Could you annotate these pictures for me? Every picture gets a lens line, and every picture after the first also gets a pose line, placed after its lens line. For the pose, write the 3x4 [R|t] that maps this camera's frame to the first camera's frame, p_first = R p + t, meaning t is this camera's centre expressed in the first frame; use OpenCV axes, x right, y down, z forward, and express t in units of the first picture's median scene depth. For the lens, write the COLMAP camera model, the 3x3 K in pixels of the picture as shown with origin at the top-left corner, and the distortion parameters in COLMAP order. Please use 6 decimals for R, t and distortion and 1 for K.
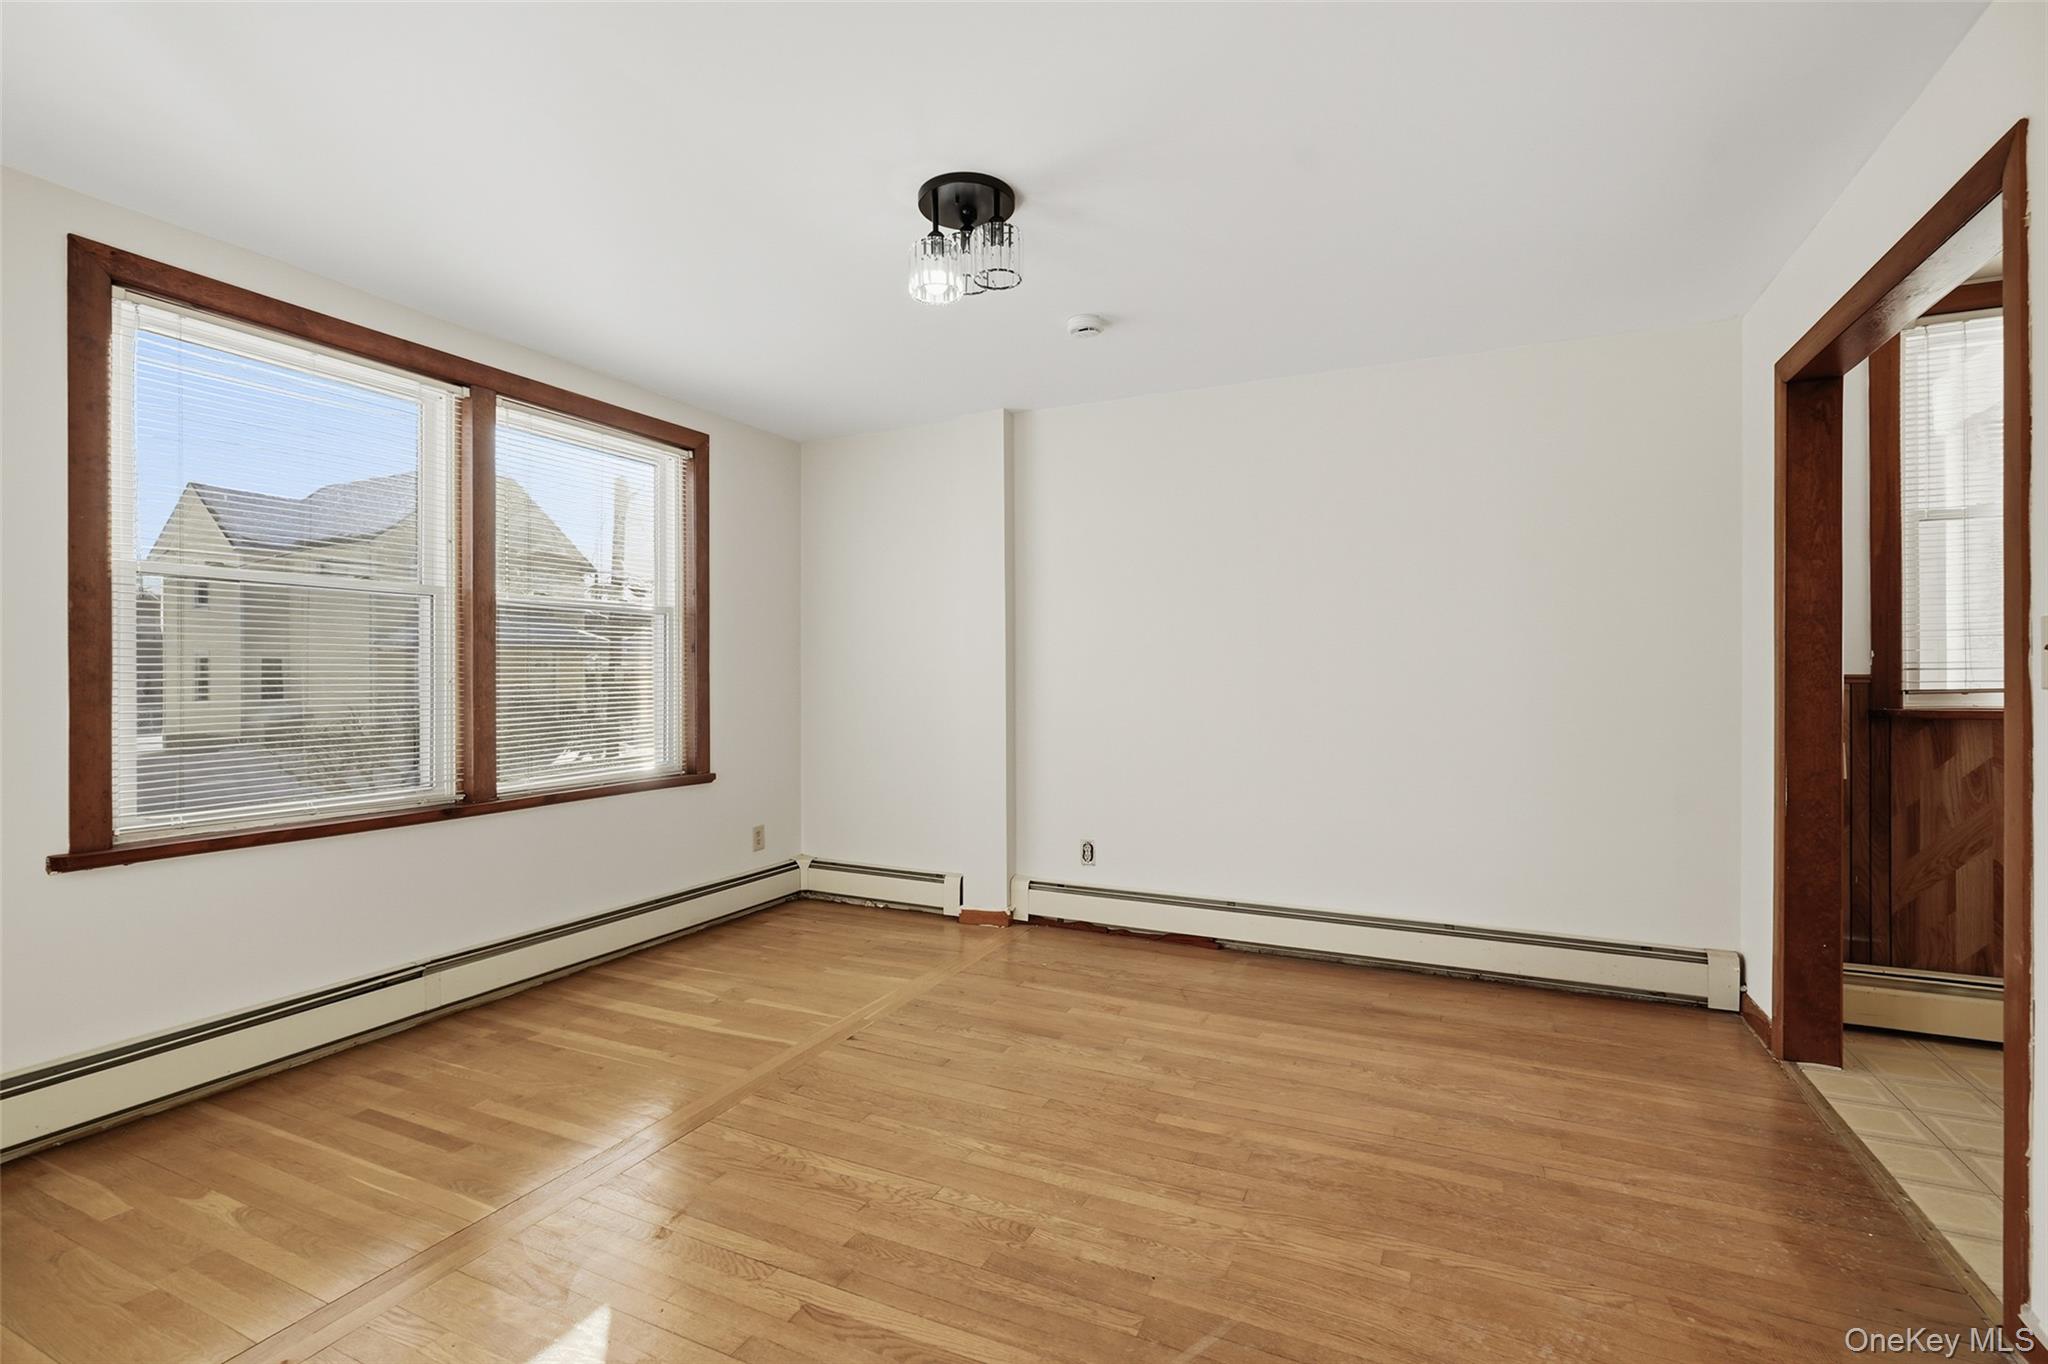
lens RADIAL K [[936.5, 0, 1026.3], [0, 936.5, 676.2], [0, 0, 1]] dist [-0.008920, -0.001780]
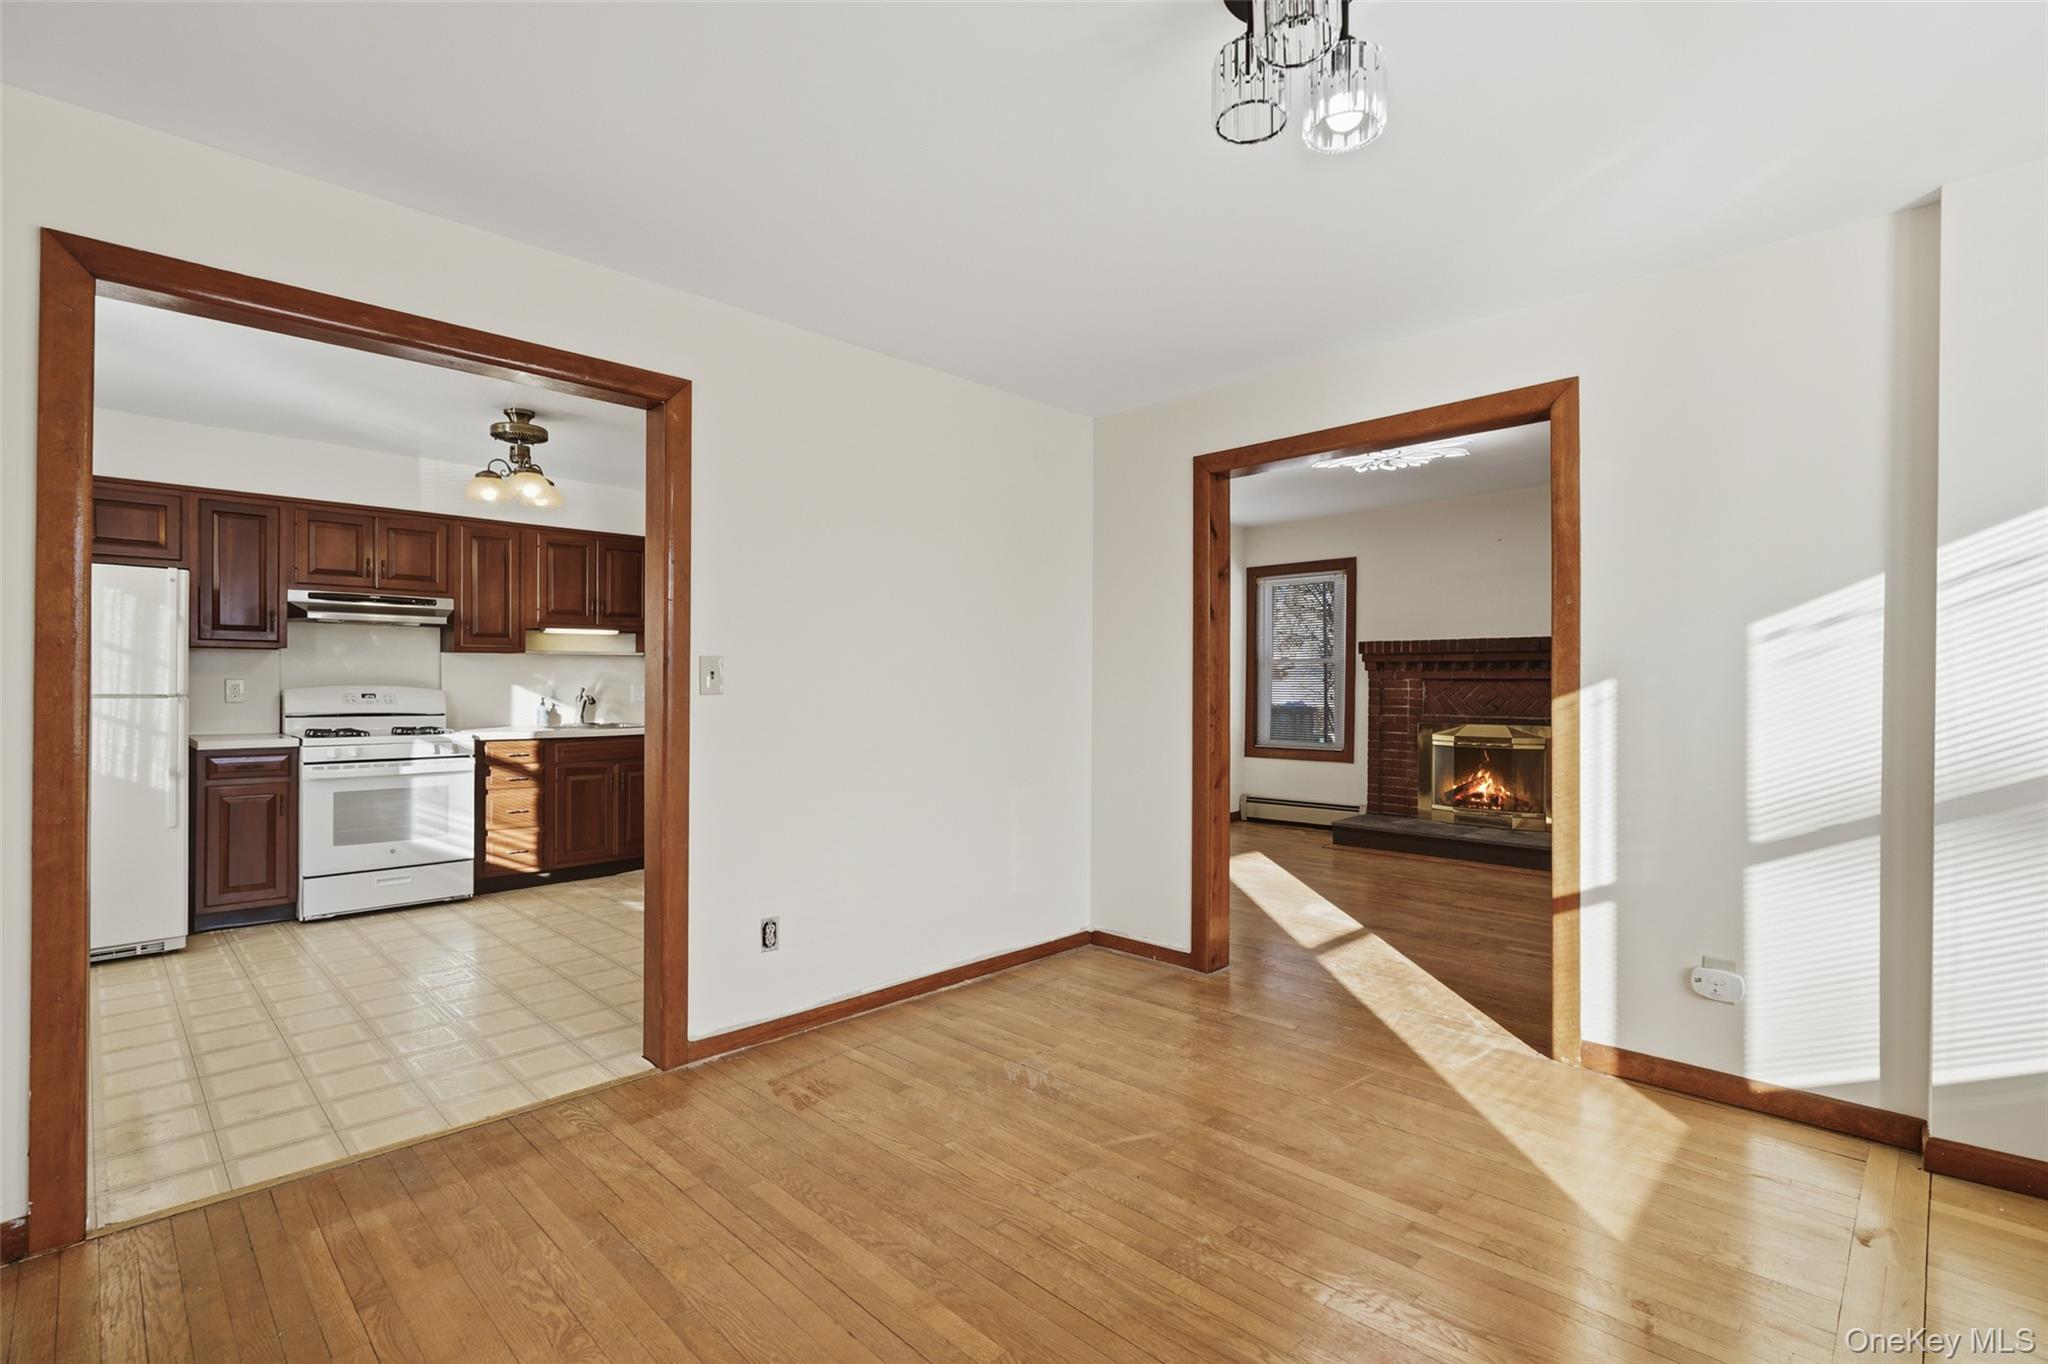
lens RADIAL K [[936.5, 0, 1033.0], [0, 936.5, 683.4], [0, 0, 1]] dist [-0.008920, -0.001780]
pose [[-0.944022, 0.001827, 0.329878, -0.087698], [0.001019, 0.999996, -0.002623, -0.001260], [-0.329881, -0.002140, -0.944020, 1.381729]]
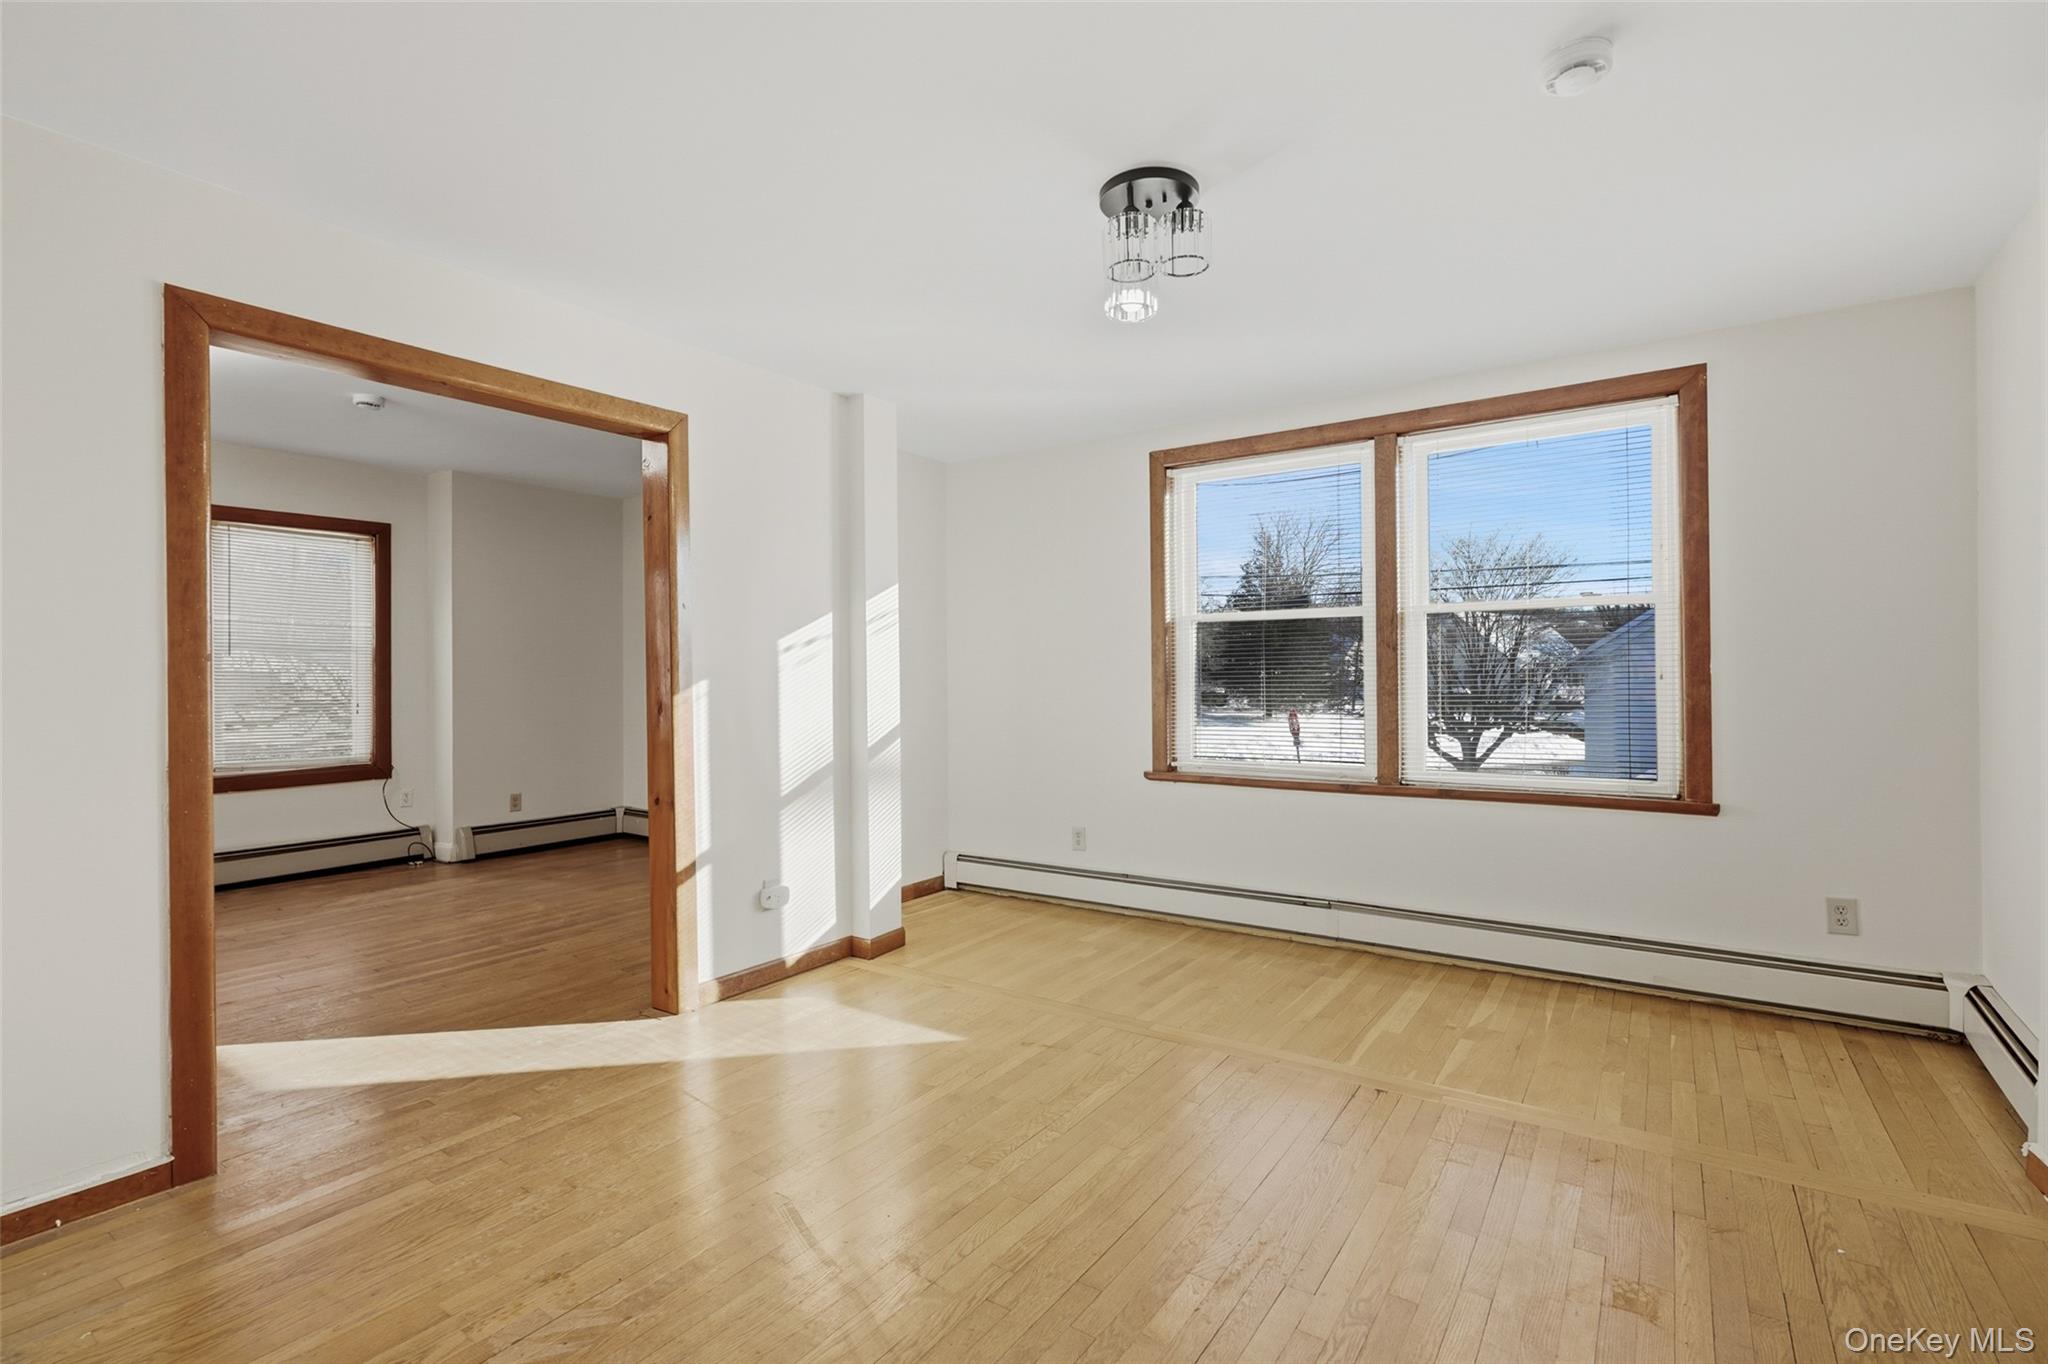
lens RADIAL K [[936.5, 0, 1007.6], [0, 936.5, 689.1], [0, 0, 1]] dist [-0.008920, -0.001780]
pose [[-0.178452, 0.012383, -0.983871, 0.763300], [0.006900, 0.999912, 0.011334, -0.004558], [0.983924, -0.004767, -0.178521, 0.843210]]
